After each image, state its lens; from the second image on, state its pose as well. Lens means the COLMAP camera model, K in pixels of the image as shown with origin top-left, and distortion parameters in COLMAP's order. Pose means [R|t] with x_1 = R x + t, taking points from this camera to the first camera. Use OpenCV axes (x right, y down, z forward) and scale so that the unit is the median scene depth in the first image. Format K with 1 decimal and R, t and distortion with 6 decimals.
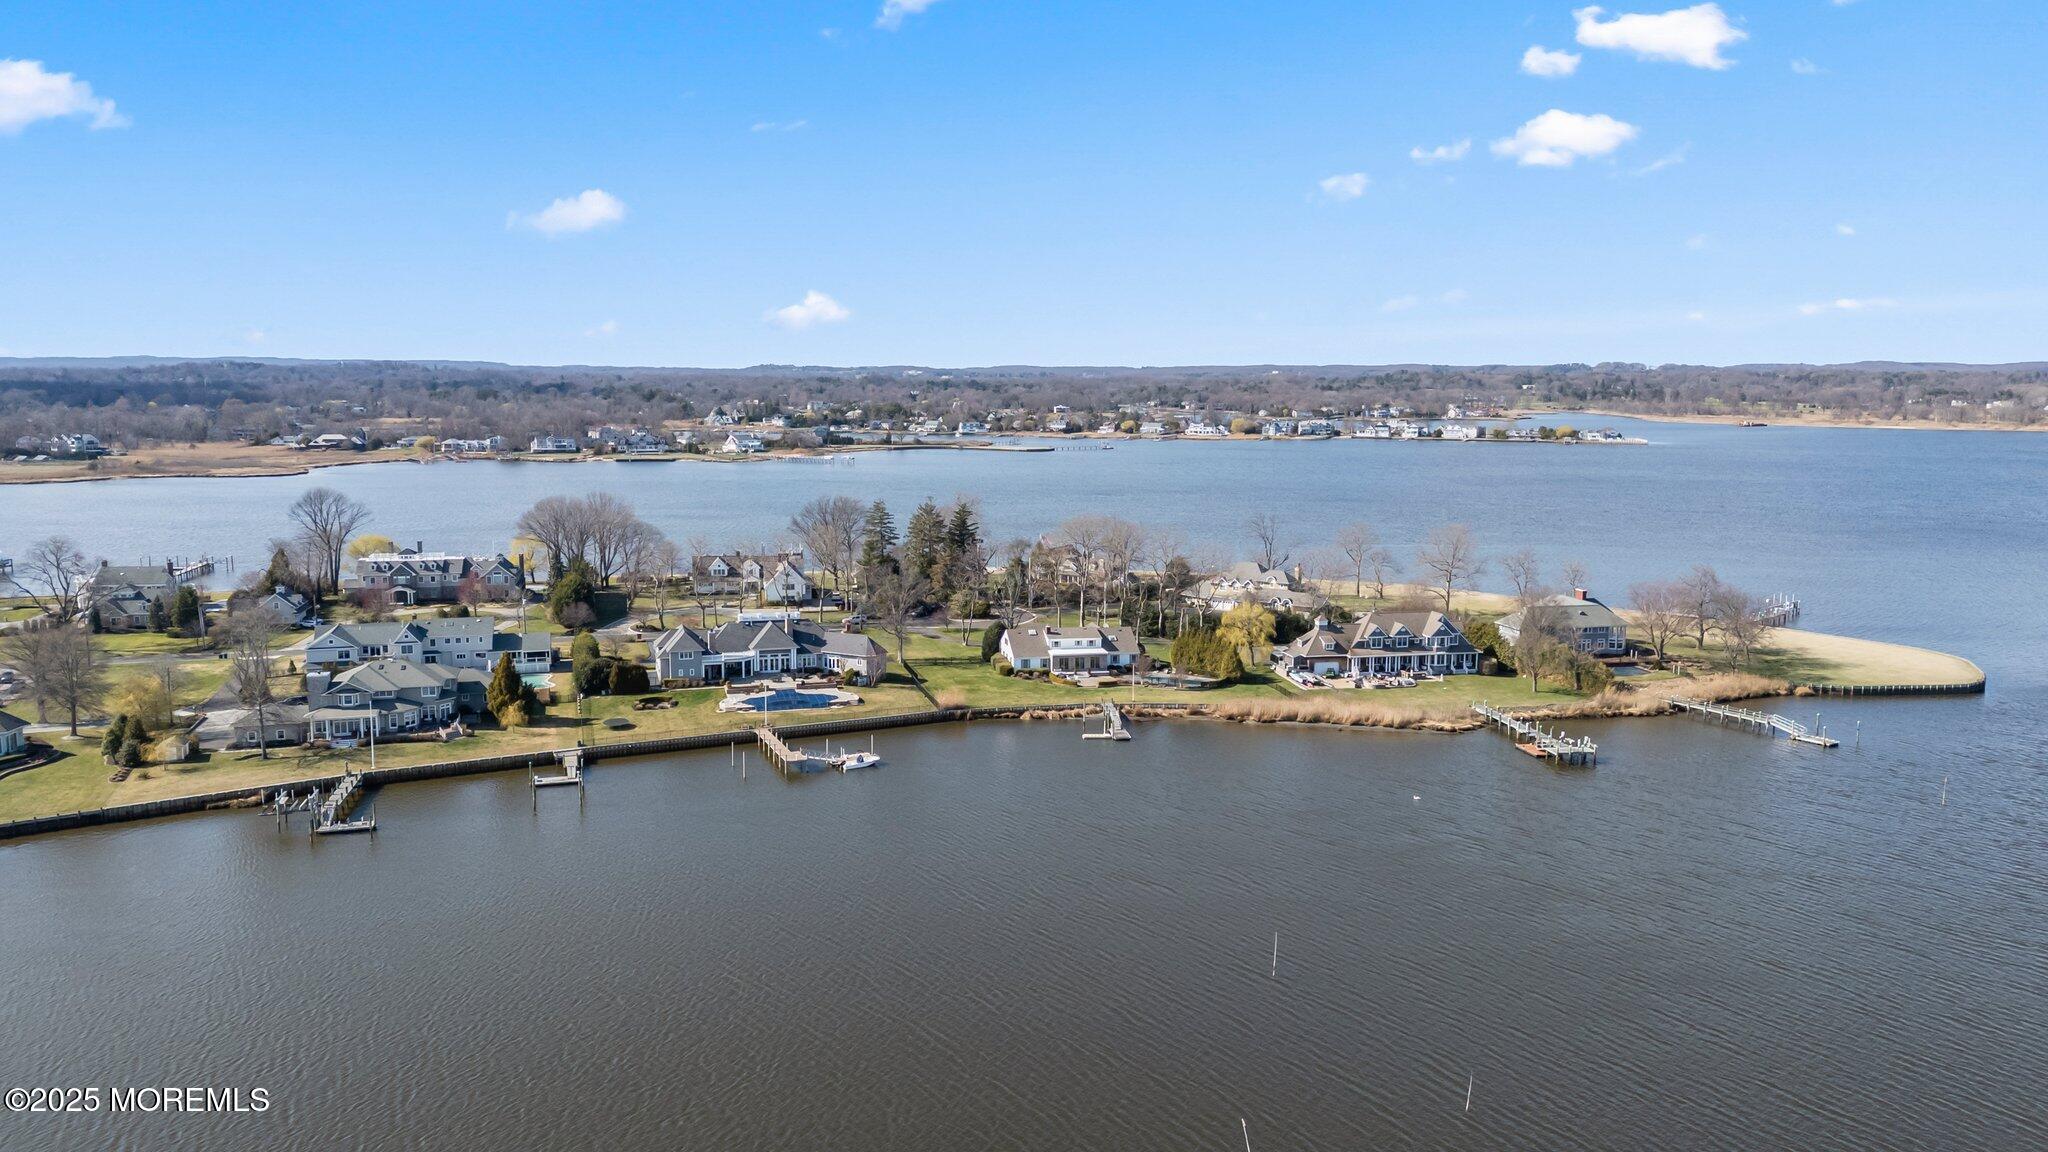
lens RADIAL K [[1495.4, 0, 1032.3], [0, 1495.4, 571.7], [0, 0, 1]] dist [0.070415, -0.060314]
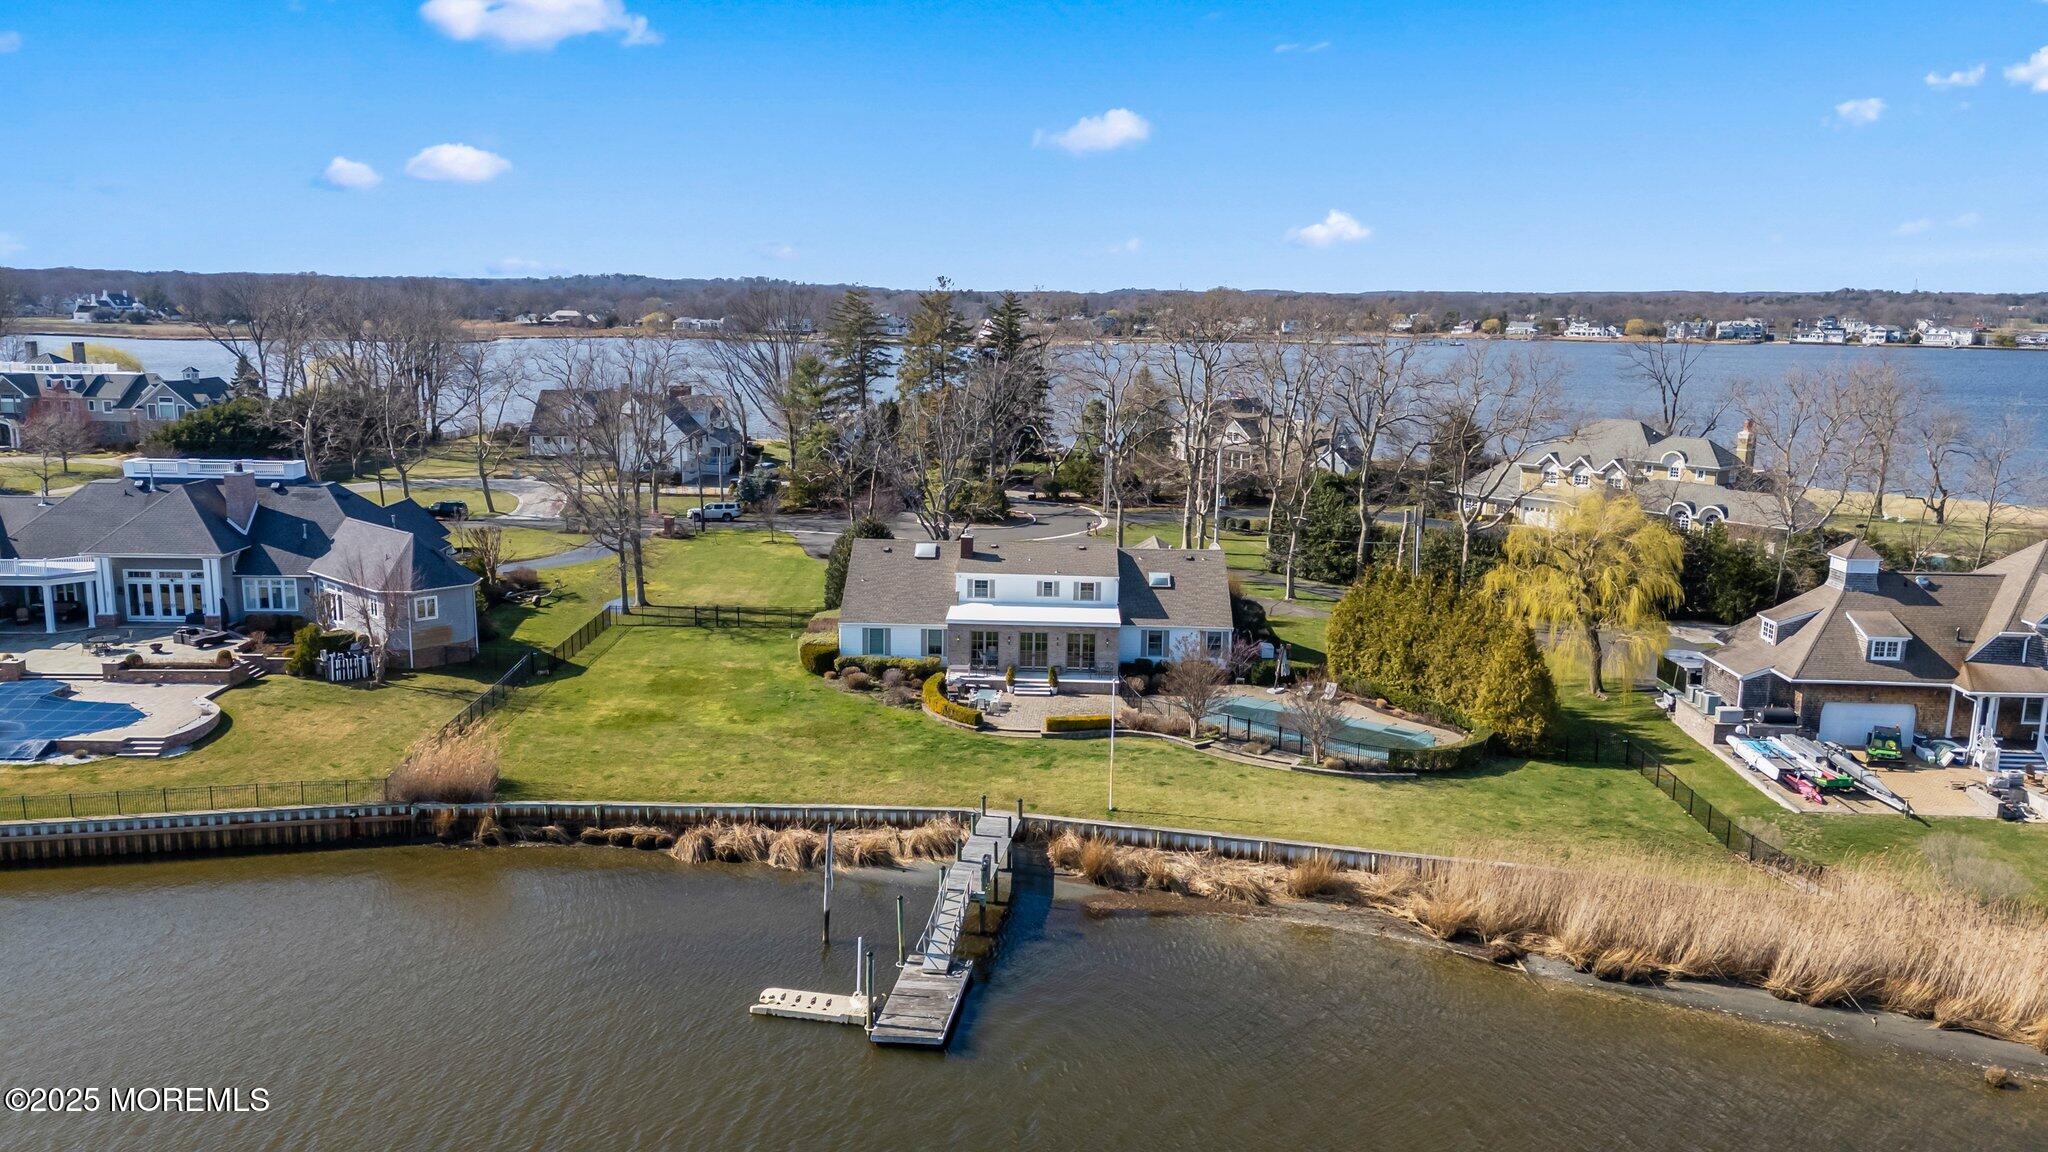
lens RADIAL K [[1495.4, 0, 1032.3], [0, 1495.4, 571.7], [0, 0, 1]] dist [0.070415, -0.060314]
pose [[0.970654, 0.053152, -0.234531, 0.107649], [-0.042165, 0.997776, 0.051618, 0.026932], [0.236753, -0.040214, 0.970737, 0.679749]]
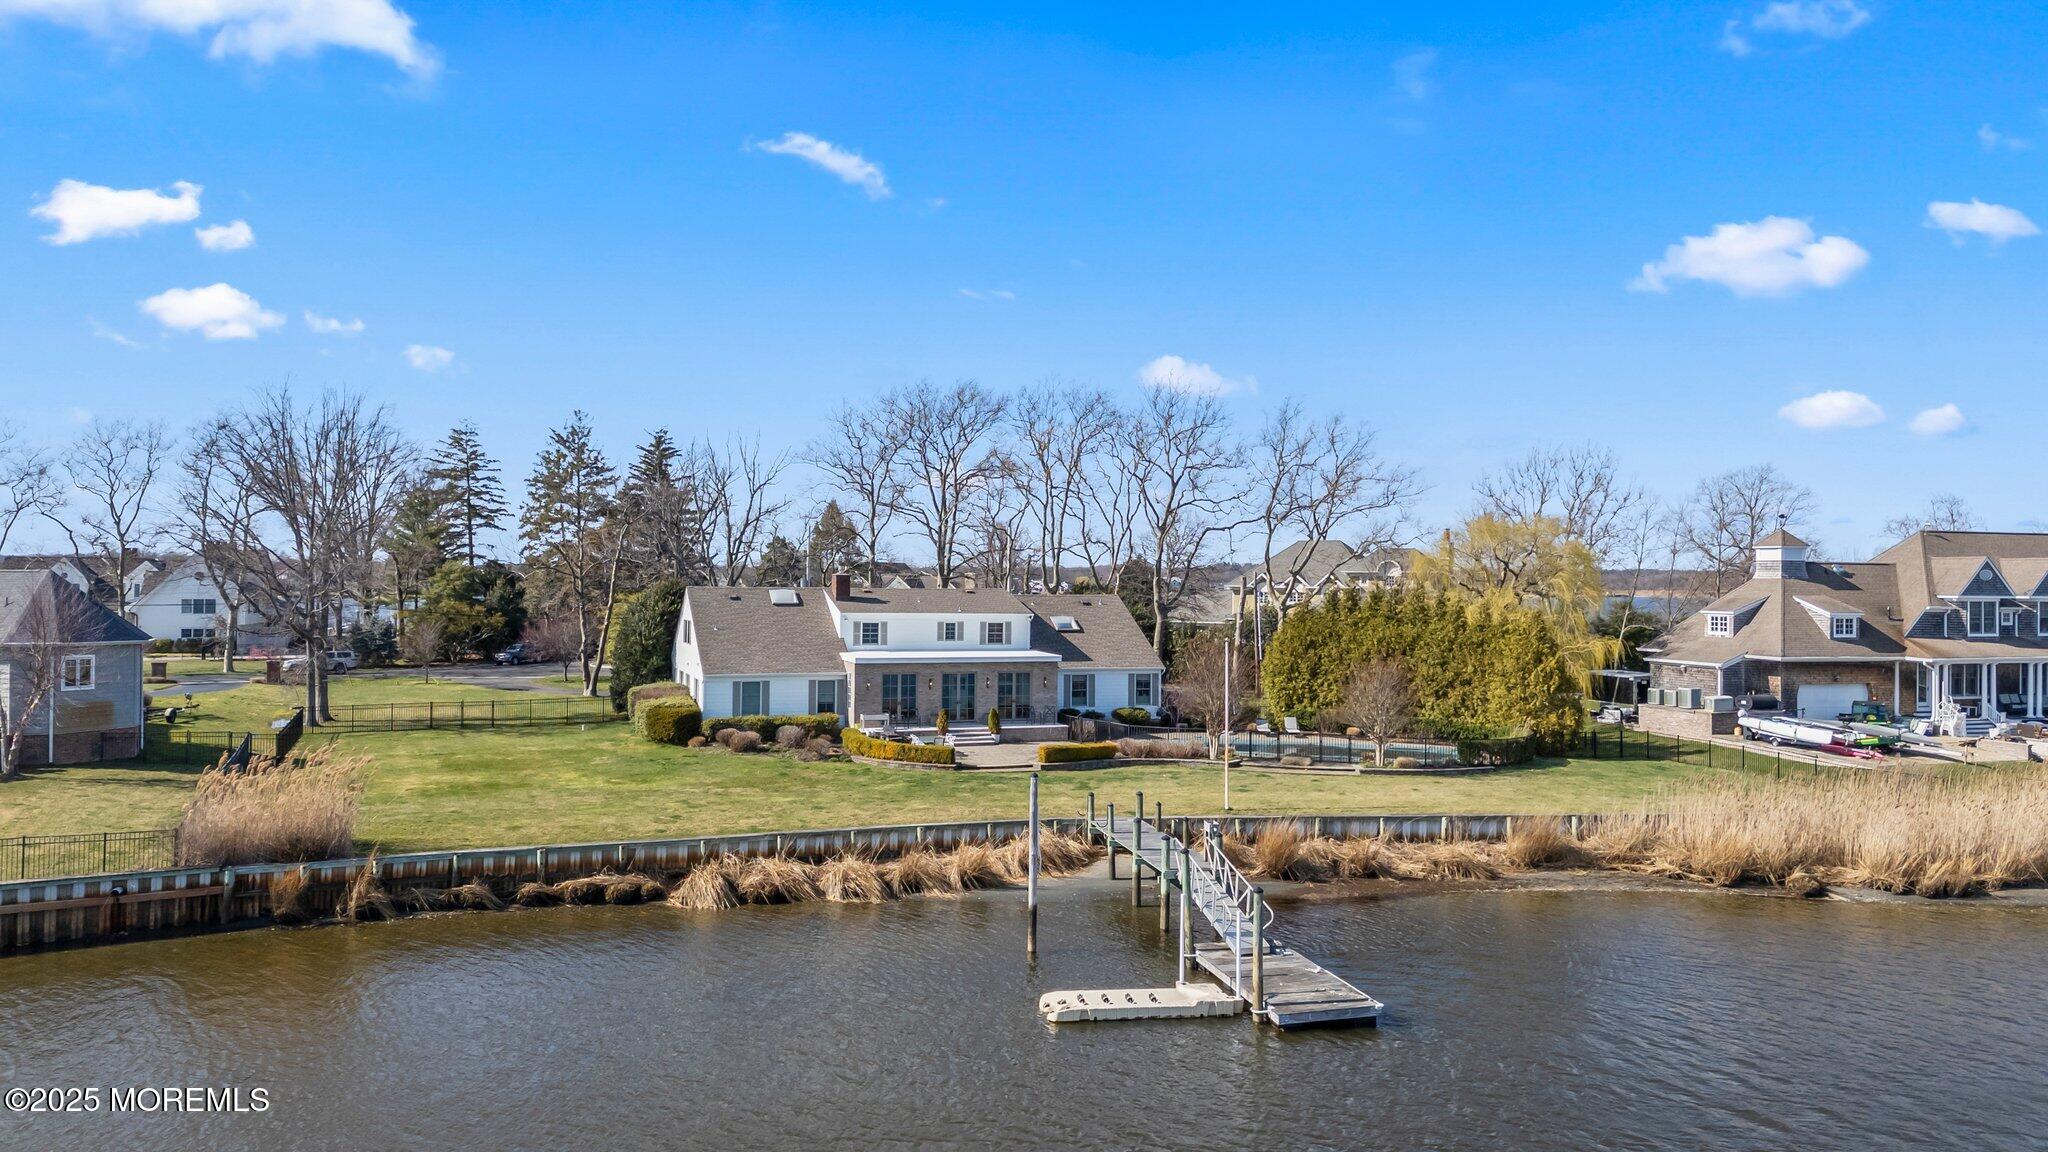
lens RADIAL K [[1495.4, 0, 1032.3], [0, 1495.4, 571.7], [0, 0, 1]] dist [0.070415, -0.060314]
pose [[0.992795, 0.002466, 0.119797, 0.012819], [0.013977, 0.990580, -0.136219, 0.075716], [-0.119005, 0.136912, 0.983409, 0.732023]]
